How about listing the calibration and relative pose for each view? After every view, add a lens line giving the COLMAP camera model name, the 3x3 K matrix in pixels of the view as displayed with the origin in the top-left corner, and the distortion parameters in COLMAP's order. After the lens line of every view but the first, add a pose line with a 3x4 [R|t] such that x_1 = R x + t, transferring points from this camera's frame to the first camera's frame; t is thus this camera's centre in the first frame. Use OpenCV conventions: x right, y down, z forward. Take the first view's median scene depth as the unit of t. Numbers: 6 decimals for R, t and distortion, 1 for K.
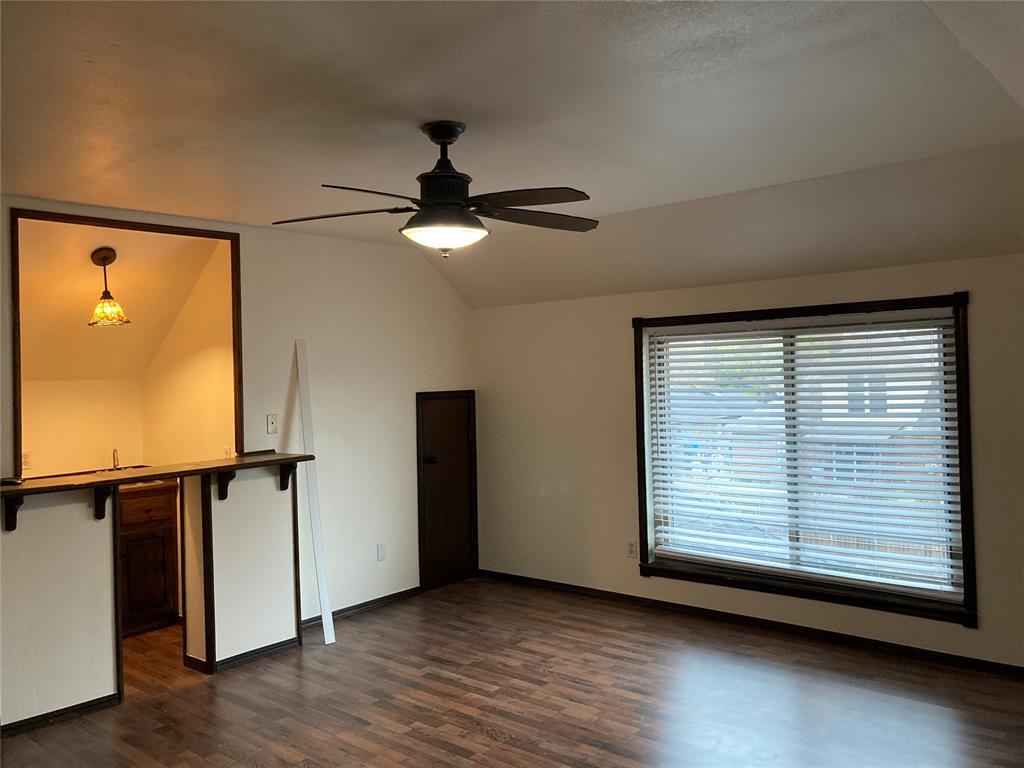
lens RADIAL K [[842.8, 0, 511.1], [0, 842.8, 374.2], [0, 0, 1]] dist [0.040894, -0.009009]
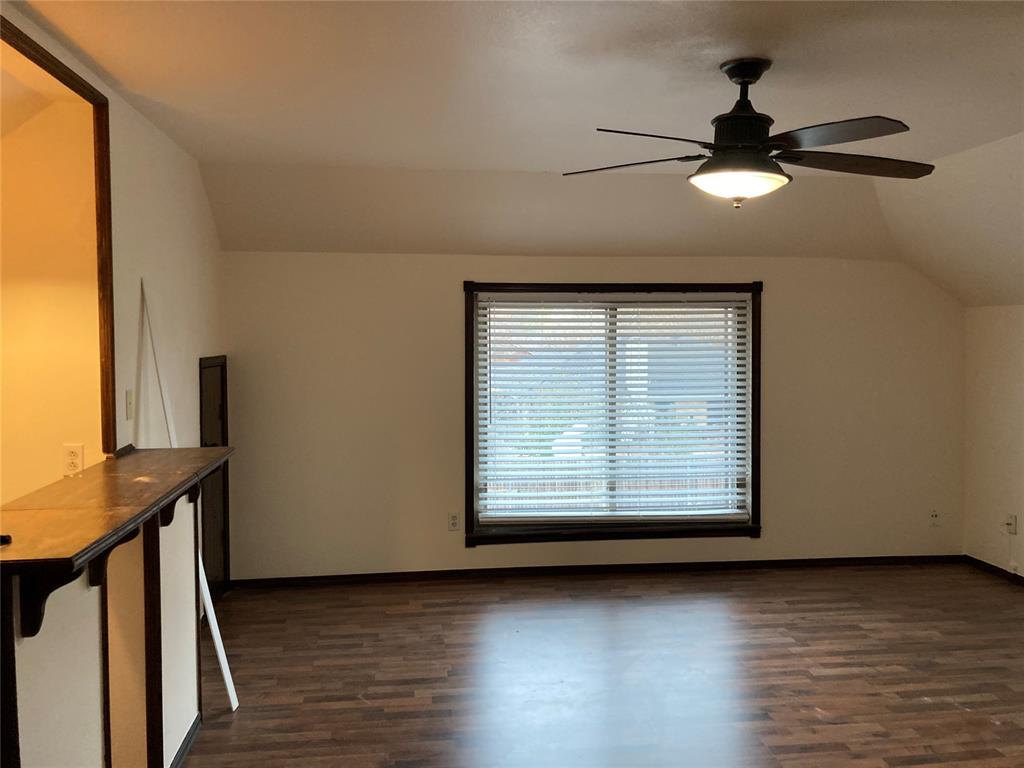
lens RADIAL K [[841.7, 0, 509.4], [0, 841.7, 367.0], [0, 0, 1]] dist [0.121827, -0.241251]
pose [[0.669158, -0.005943, 0.743096, -0.593178], [-0.019022, 0.999503, 0.025123, 0.006790], [-0.742877, -0.030946, 0.668713, 0.353675]]
